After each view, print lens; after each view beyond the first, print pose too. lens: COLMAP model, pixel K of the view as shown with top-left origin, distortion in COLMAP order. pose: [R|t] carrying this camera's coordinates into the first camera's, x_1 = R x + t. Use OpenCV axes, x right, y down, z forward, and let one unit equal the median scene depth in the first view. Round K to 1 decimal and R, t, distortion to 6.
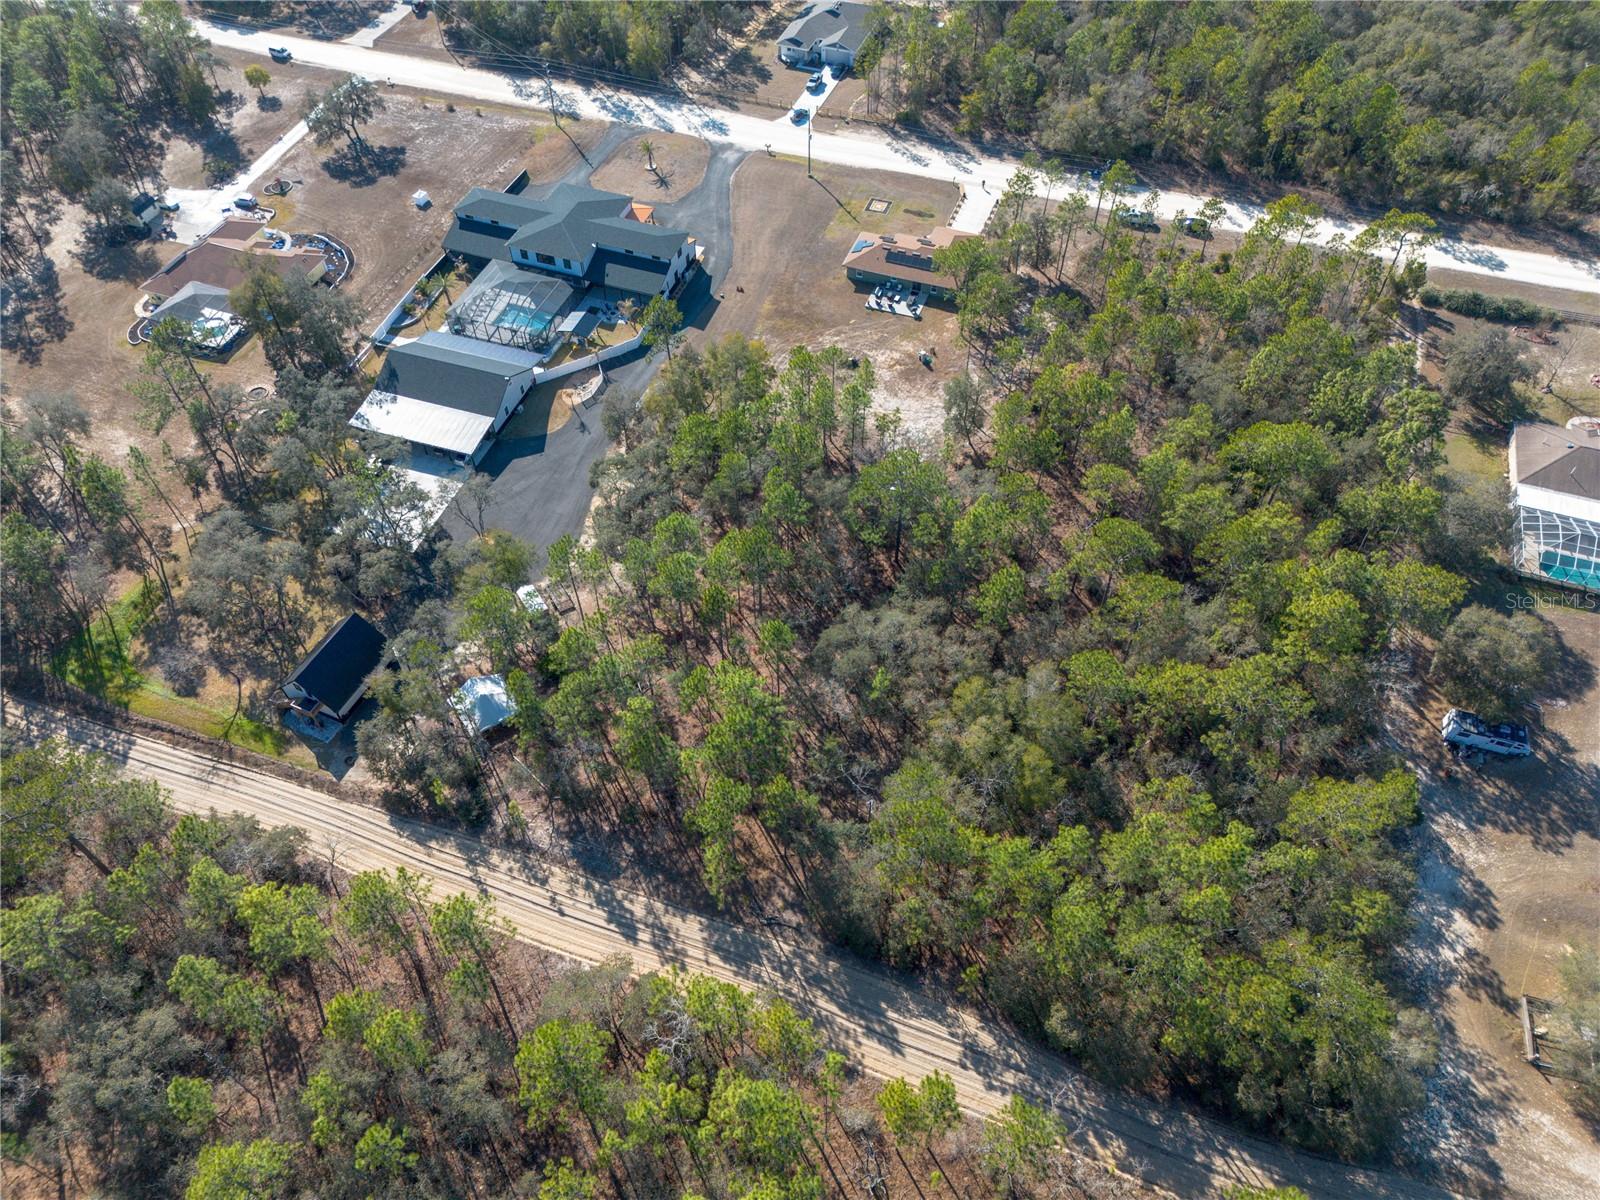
lens RADIAL K [[1126.6, 0, 800.0], [0, 1126.6, 600.0], [0, 0, 1]] dist [0.050907, -0.023206]
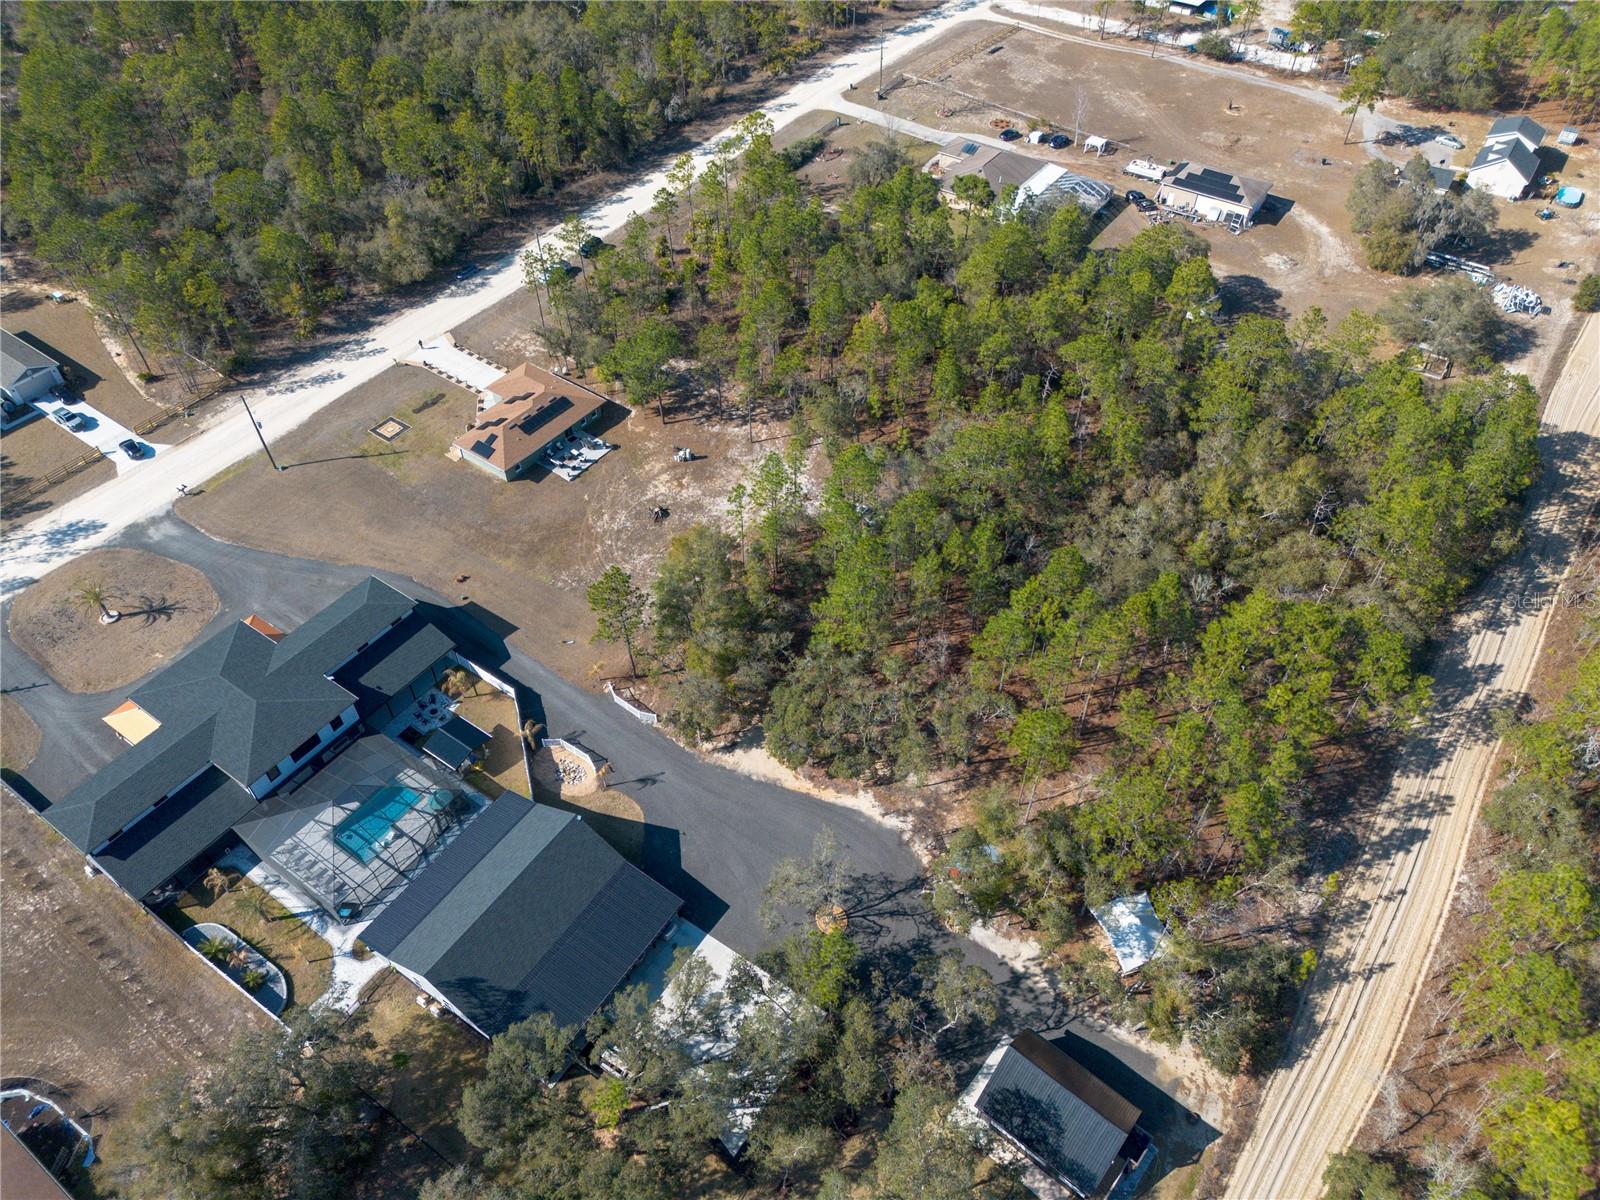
lens RADIAL K [[1126.6, 0, 800.0], [0, 1126.6, 600.0], [0, 0, 1]] dist [0.050907, -0.023206]
pose [[0.264702, -0.692167, 0.671445, -0.772569], [0.744522, 0.589208, 0.313881, -0.508237], [-0.612879, 0.416820, 0.671298, 0.546890]]
